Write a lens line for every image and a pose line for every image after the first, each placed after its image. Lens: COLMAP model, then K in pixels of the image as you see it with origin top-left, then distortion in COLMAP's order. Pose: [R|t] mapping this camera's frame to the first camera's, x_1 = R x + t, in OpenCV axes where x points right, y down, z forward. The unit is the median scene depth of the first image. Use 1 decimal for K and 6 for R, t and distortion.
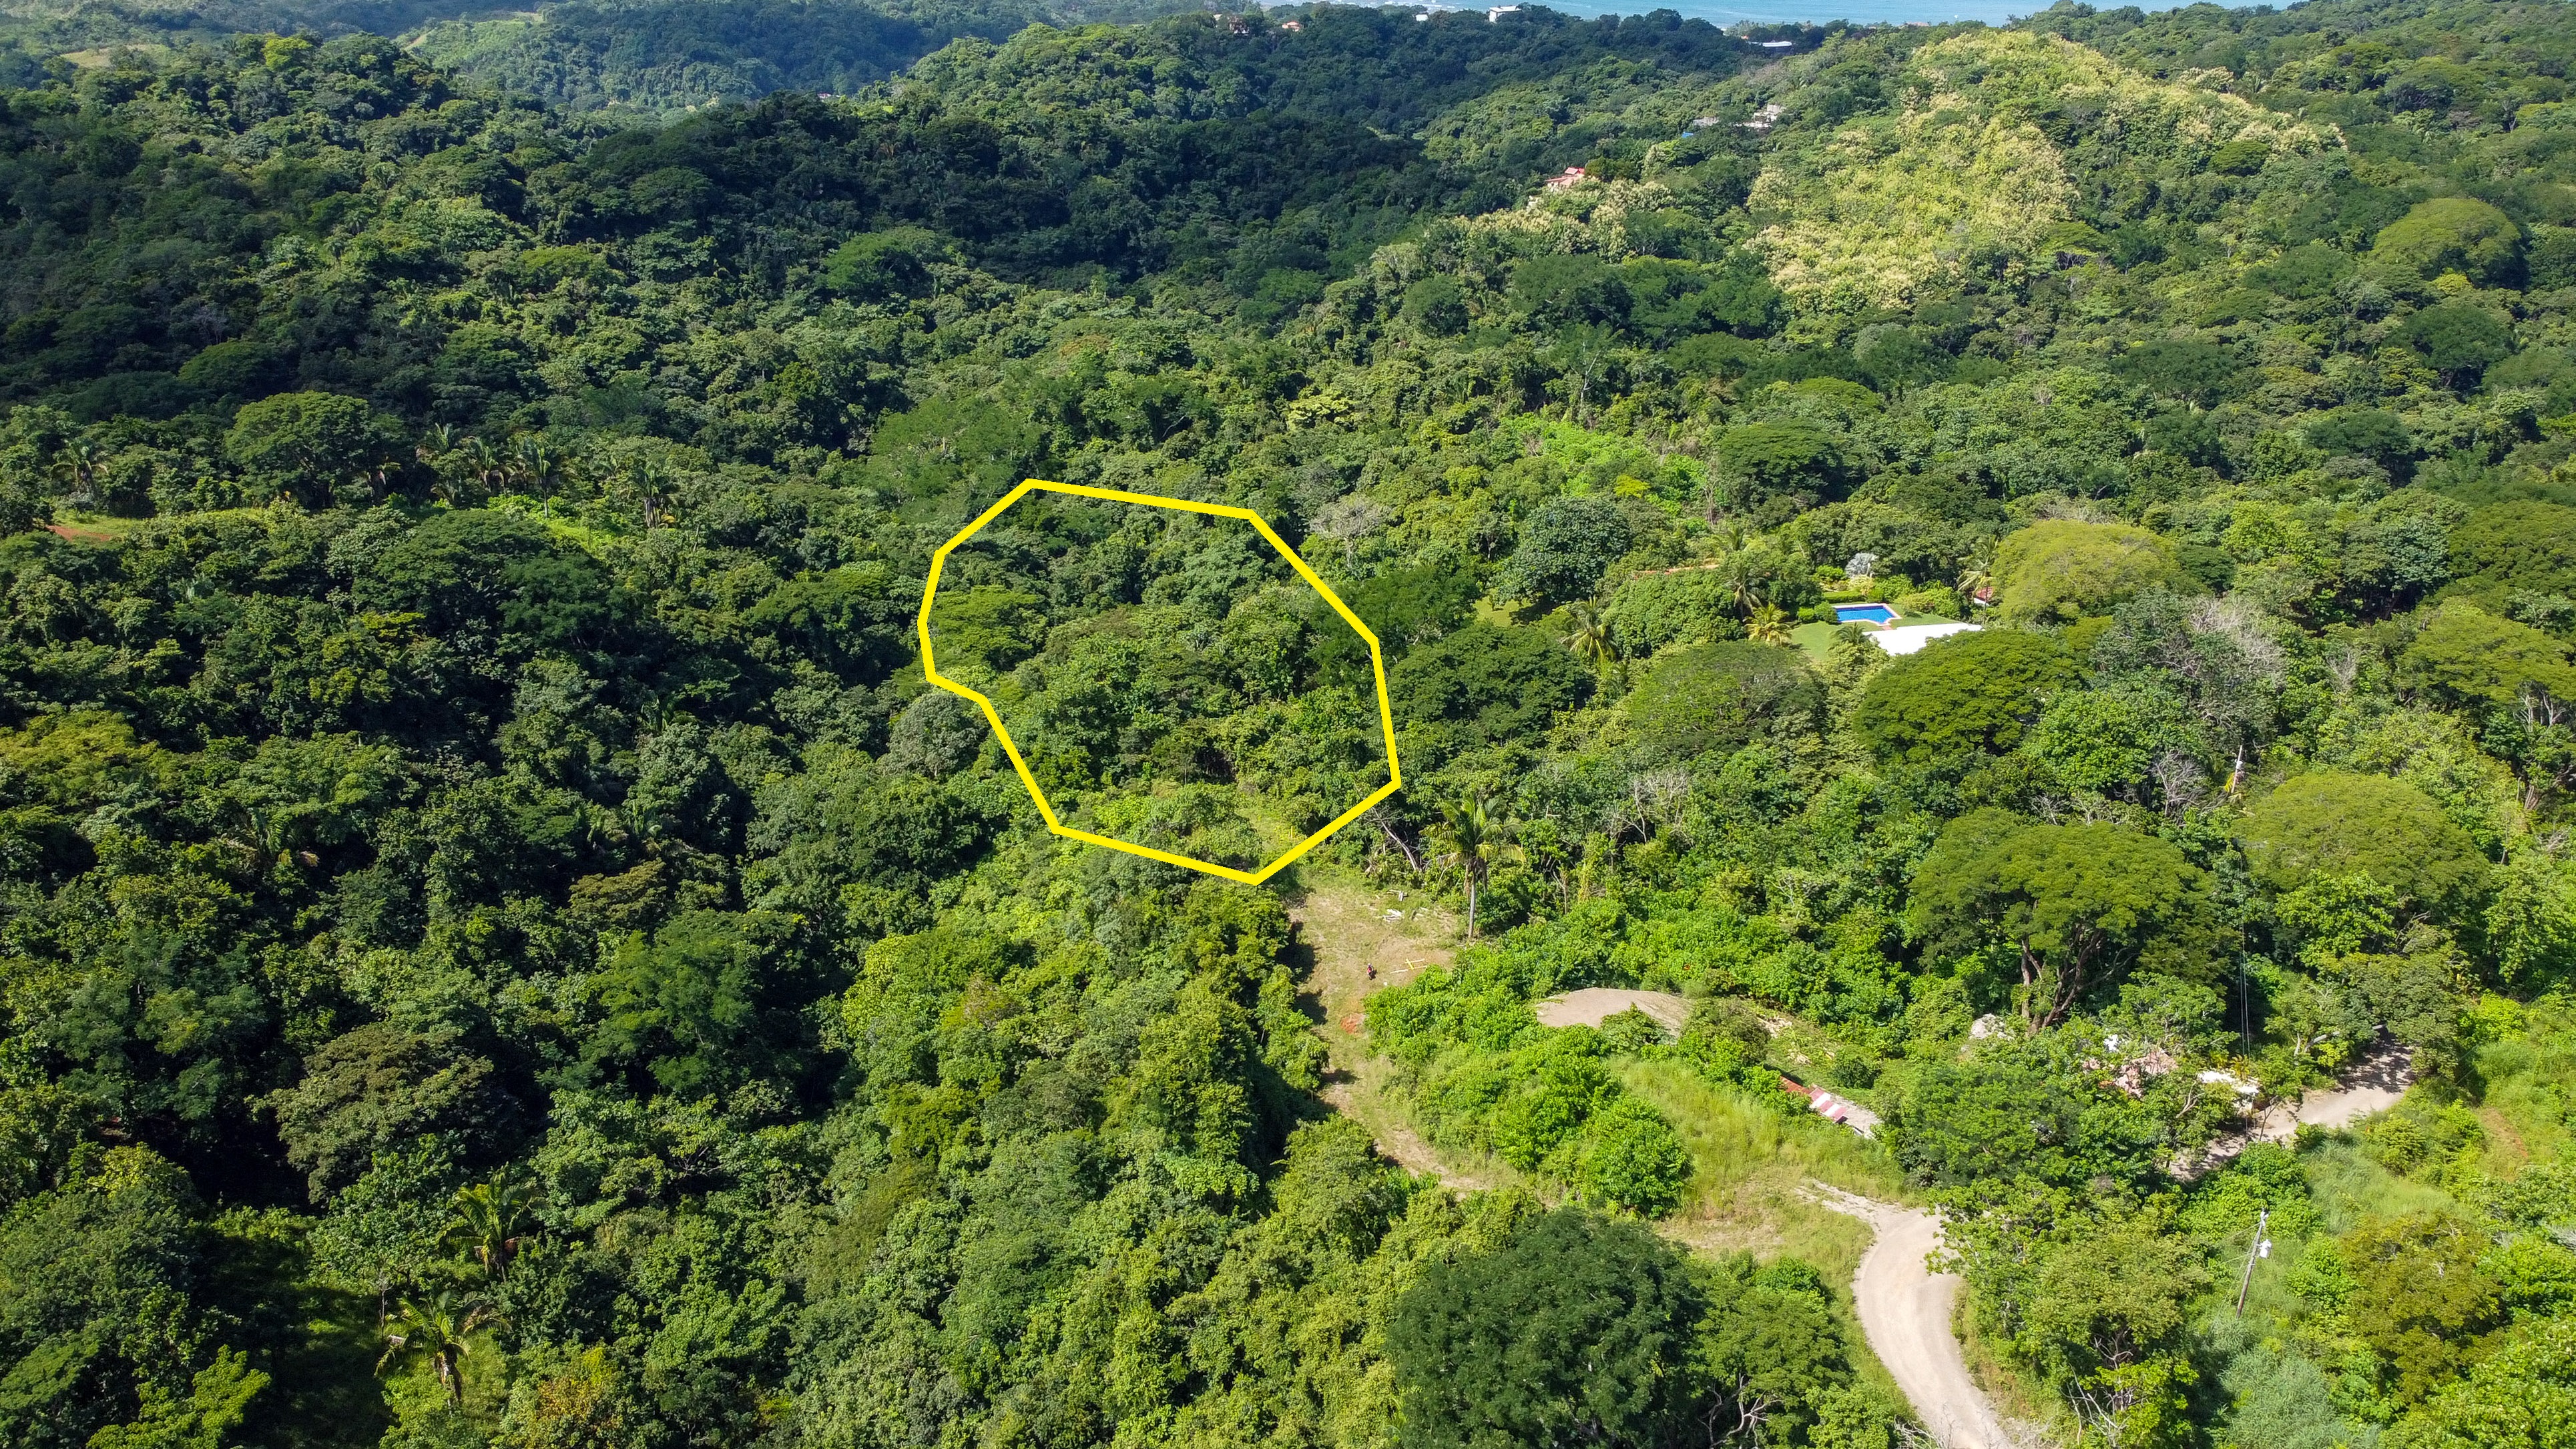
lens RADIAL K [[2018.8, 0, 1279.8], [0, 2018.8, 714.0], [0, 0, 1]] dist [0.007380, -0.015001]
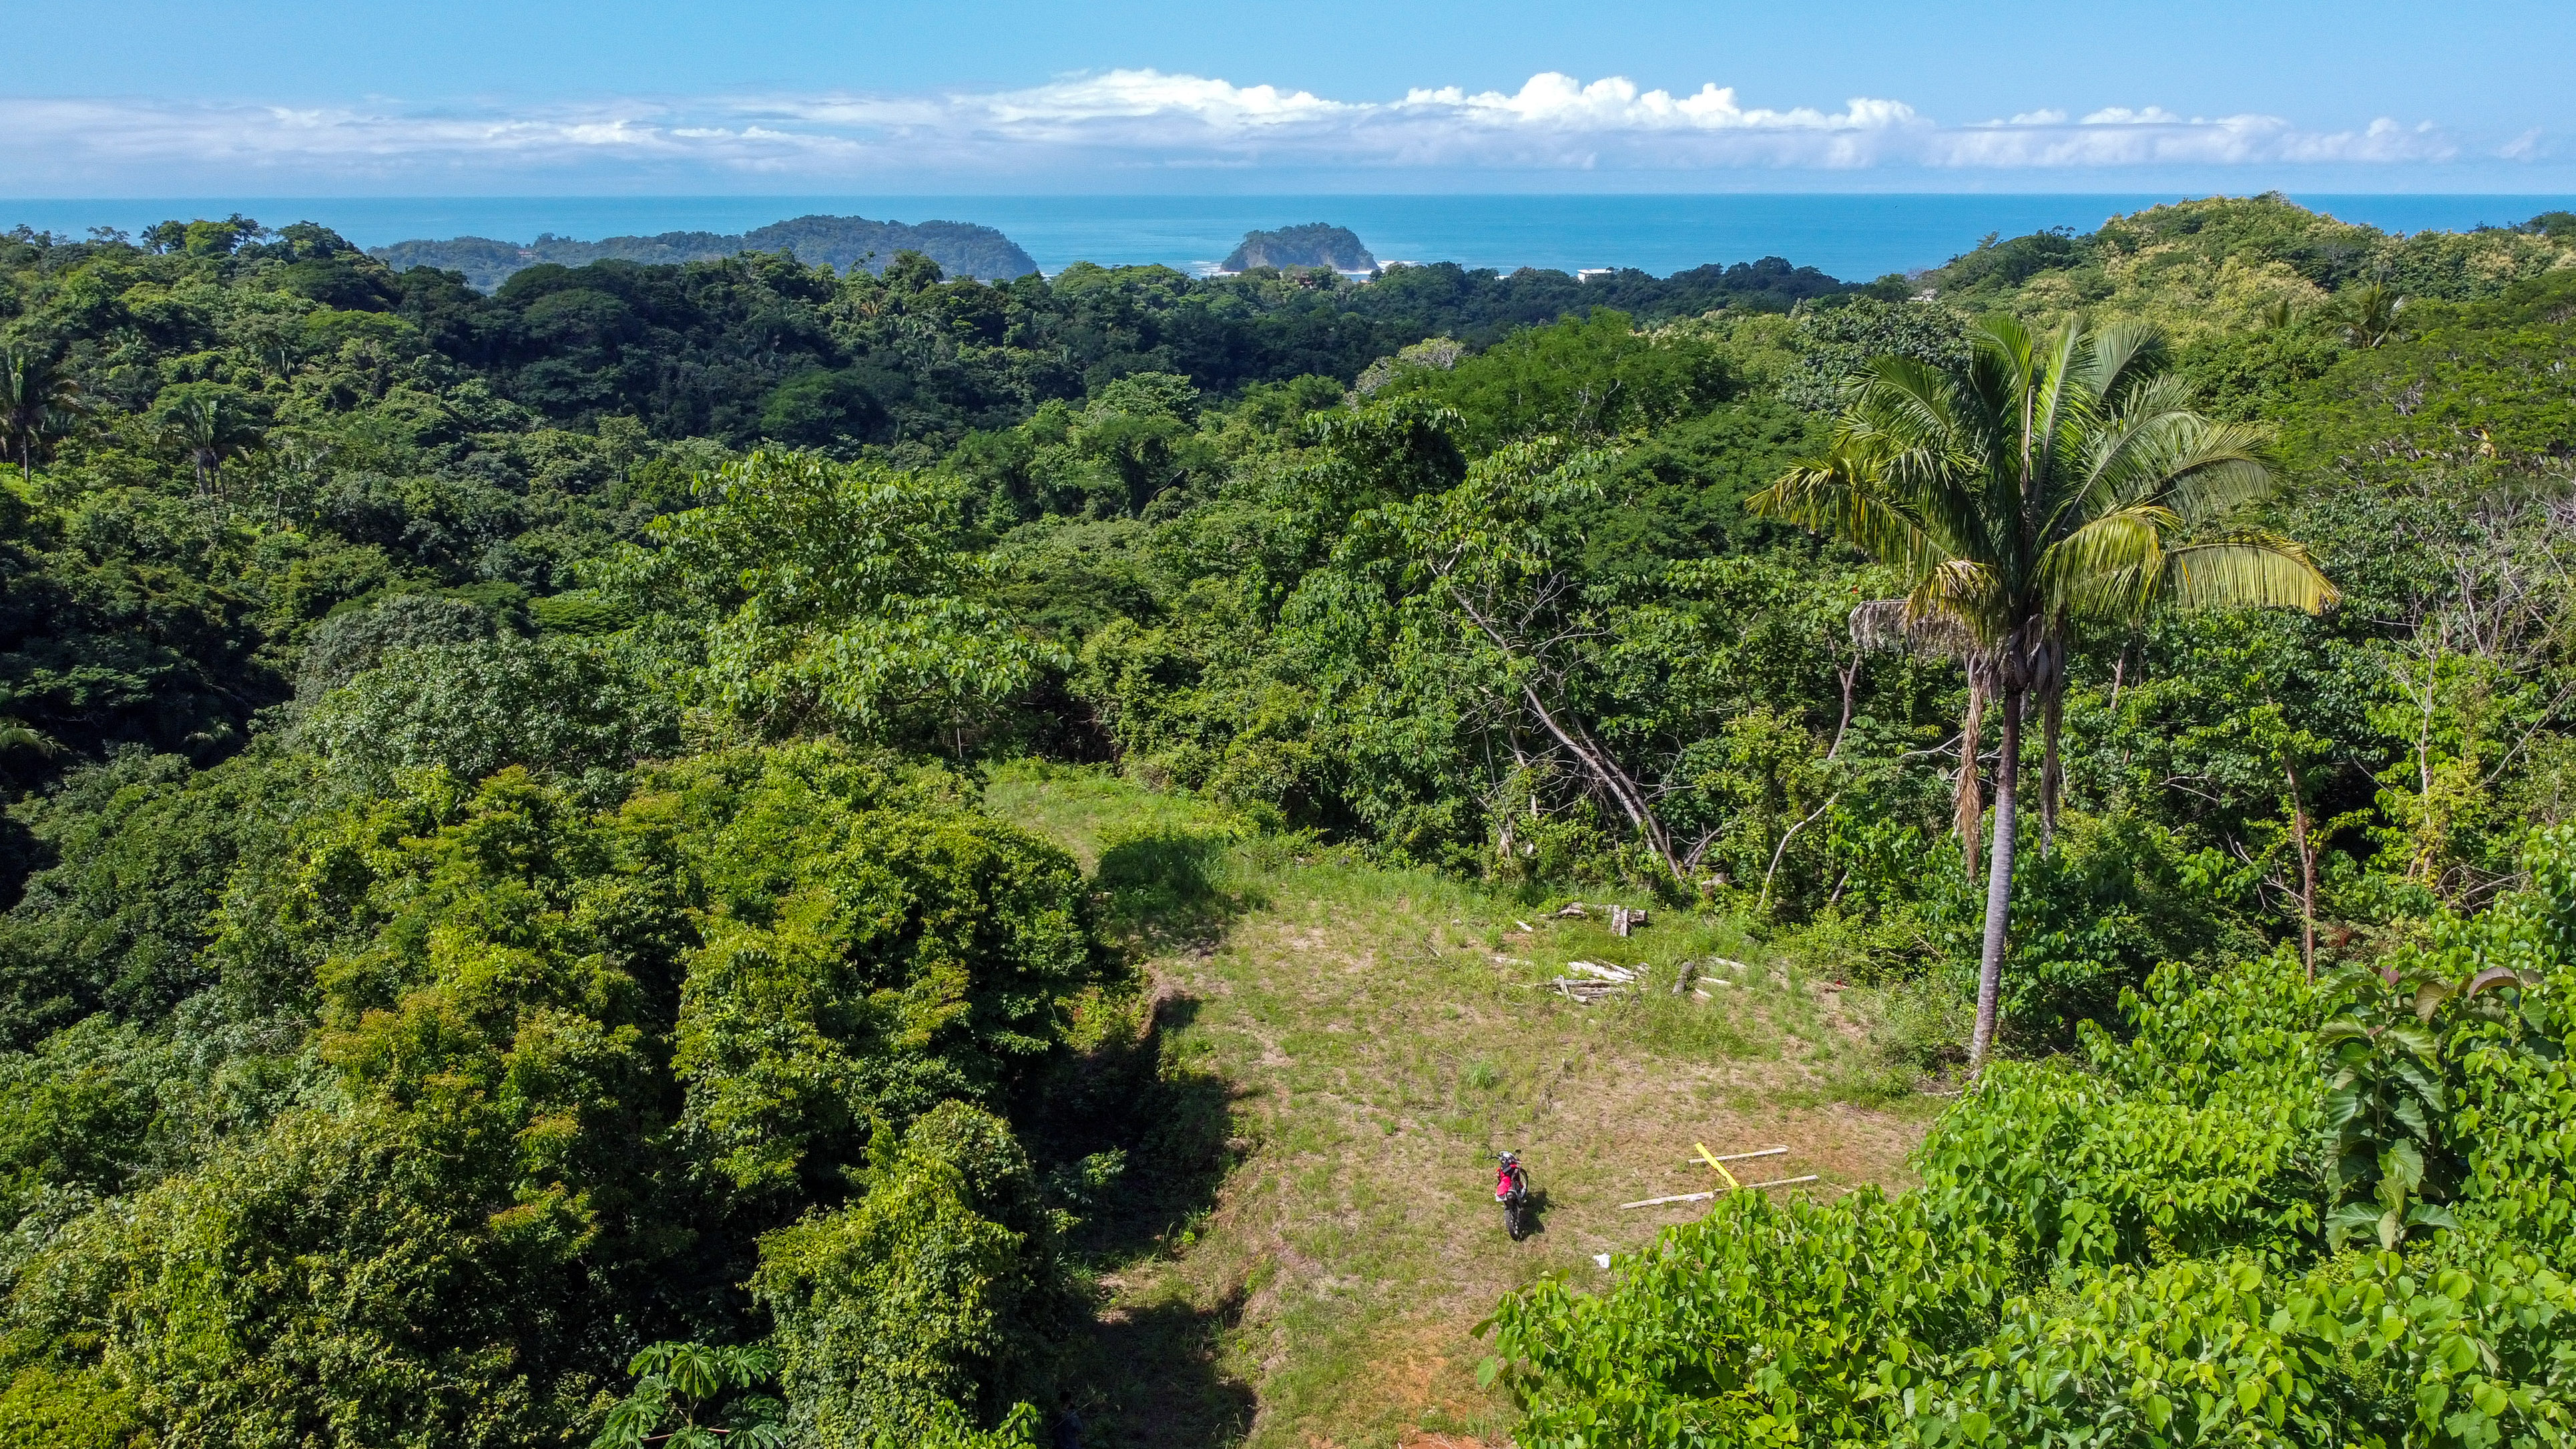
lens RADIAL K [[2018.8, 0, 1281.7], [0, 2018.8, 714.2], [0, 0, 1]] dist [0.007380, -0.015001]
pose [[0.999265, 0.007437, -0.037616, 0.021163], [-0.014100, 0.983547, -0.180099, 0.082625], [0.035658, 0.180497, 0.982929, 0.567641]]
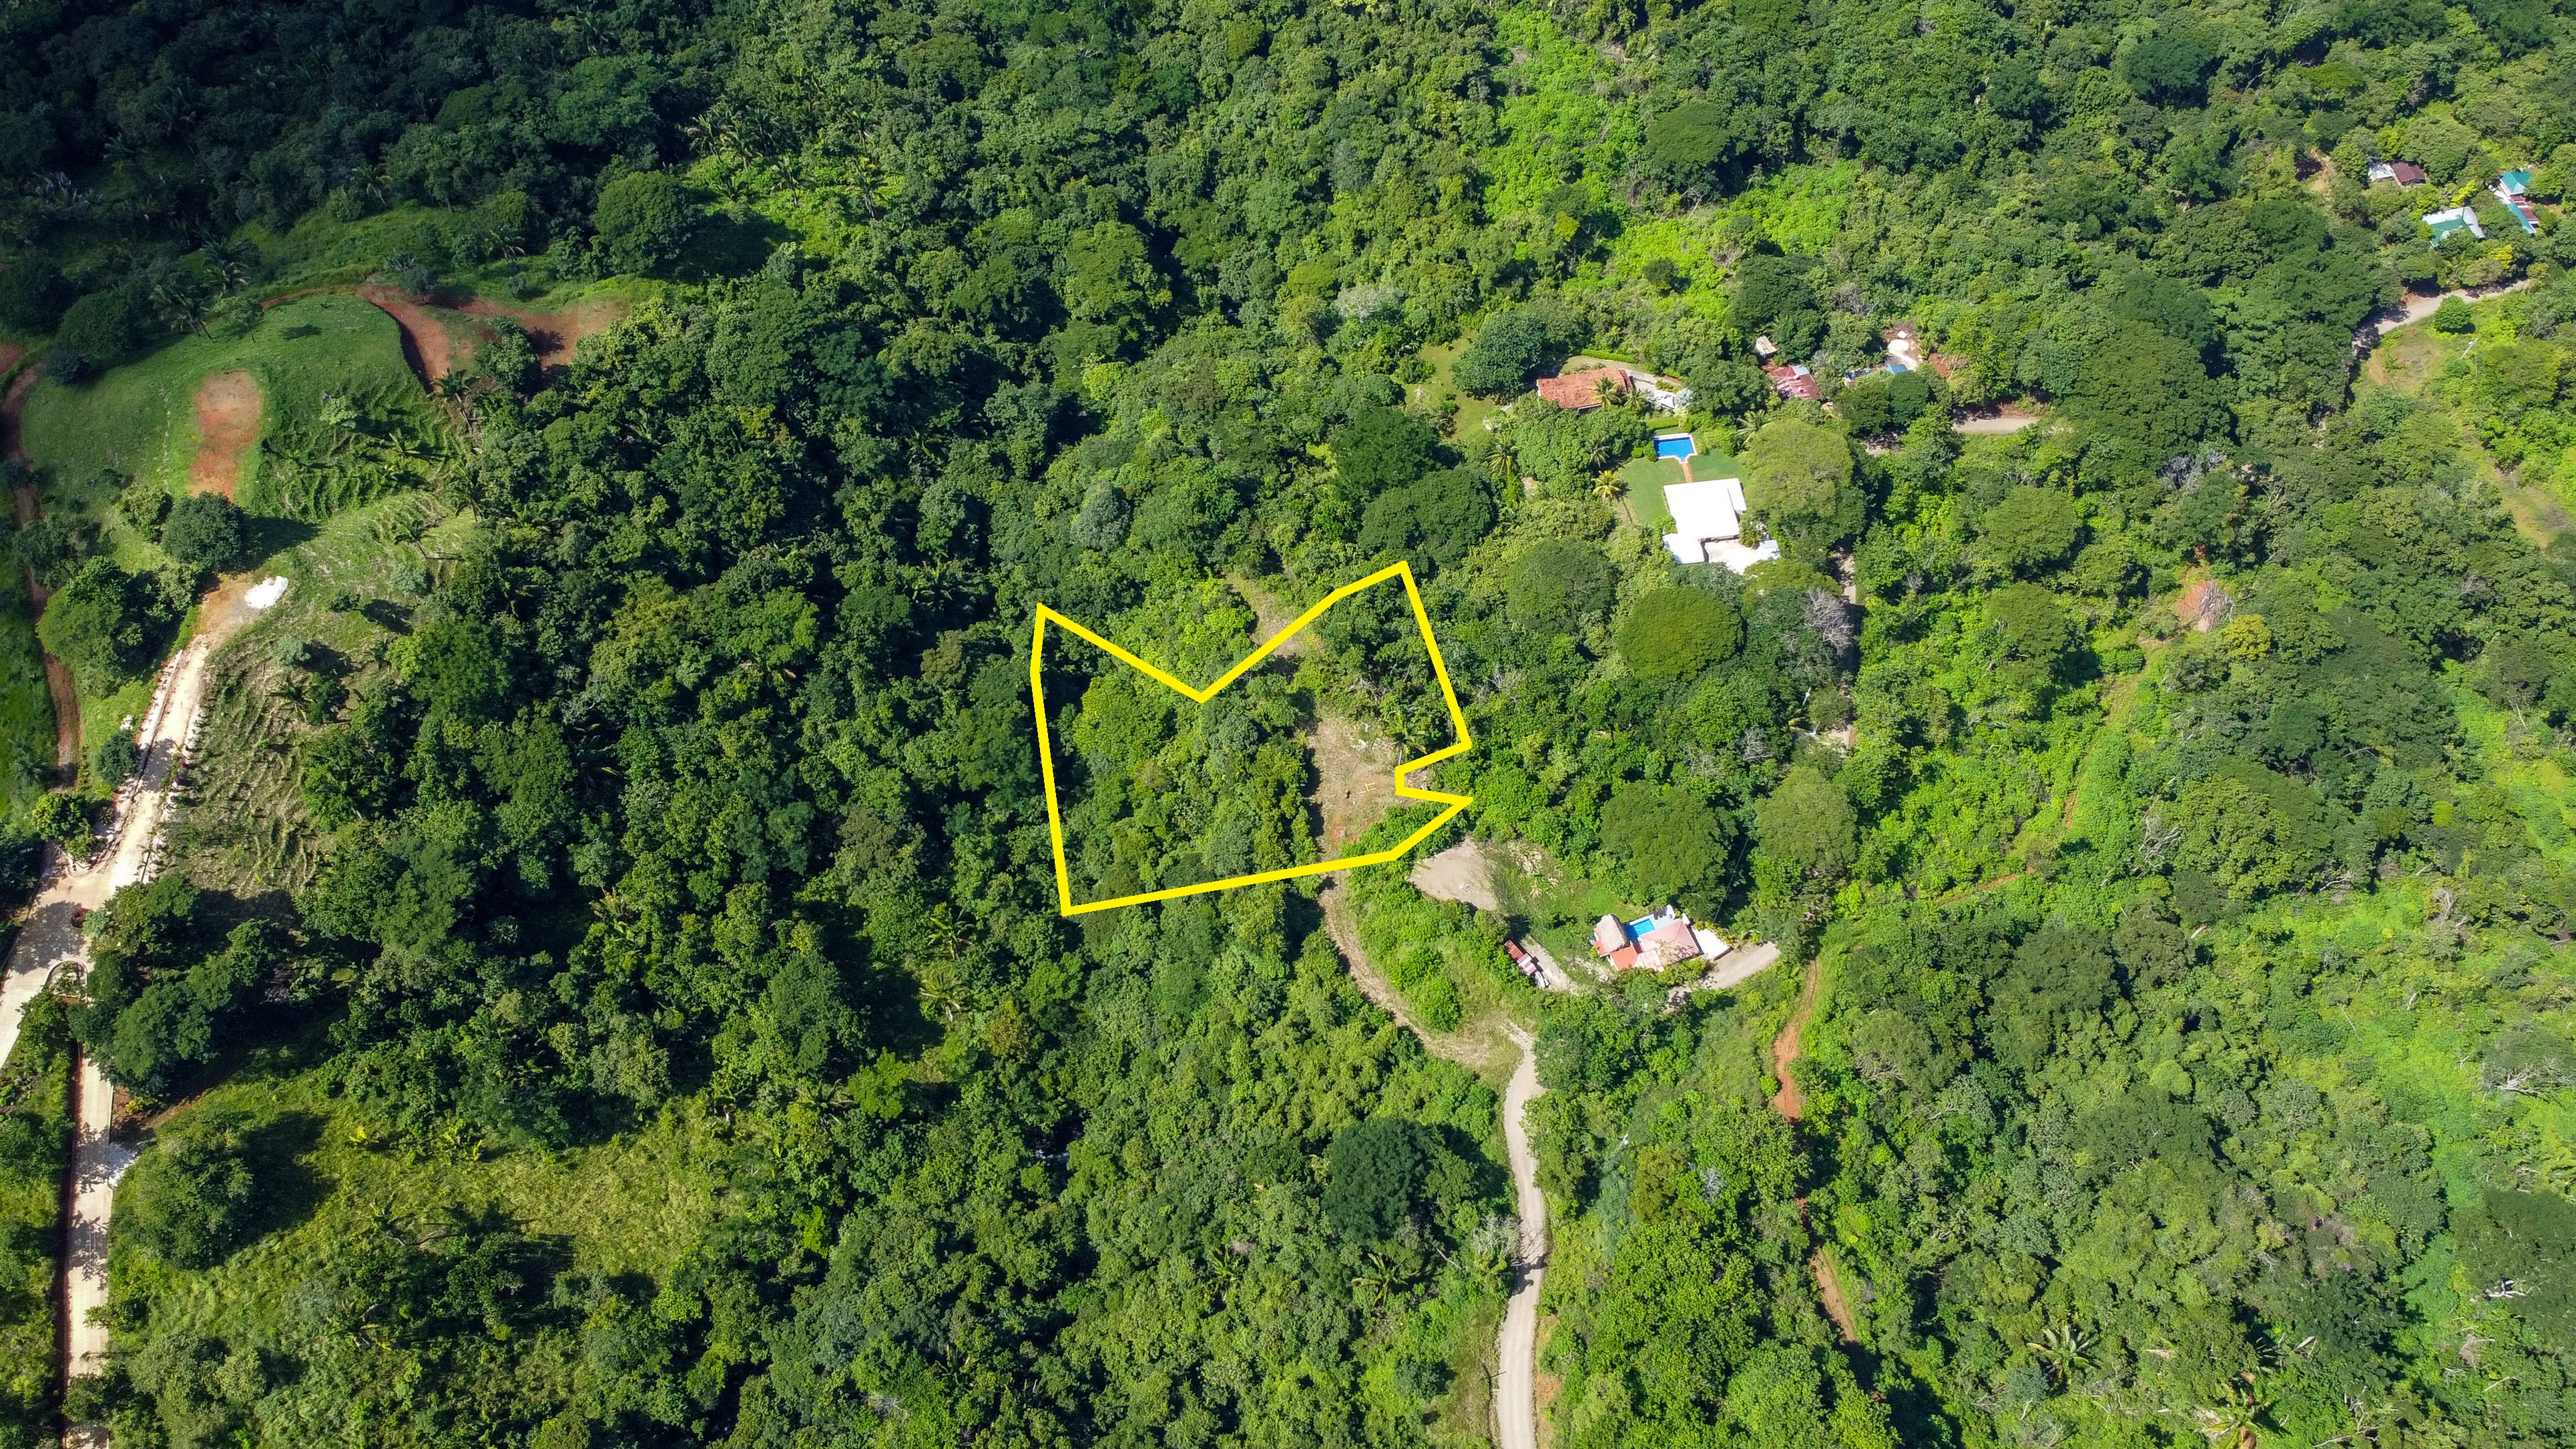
lens RADIAL K [[2018.8, 0, 1279.6], [0, 2018.8, 711.8], [0, 0, 1]] dist [0.007380, -0.015001]
pose [[0.999587, 0.026932, -0.009983, -0.003702], [-0.016223, 0.816207, 0.577532, -0.777333], [0.023702, -0.577131, 0.816307, -0.426326]]
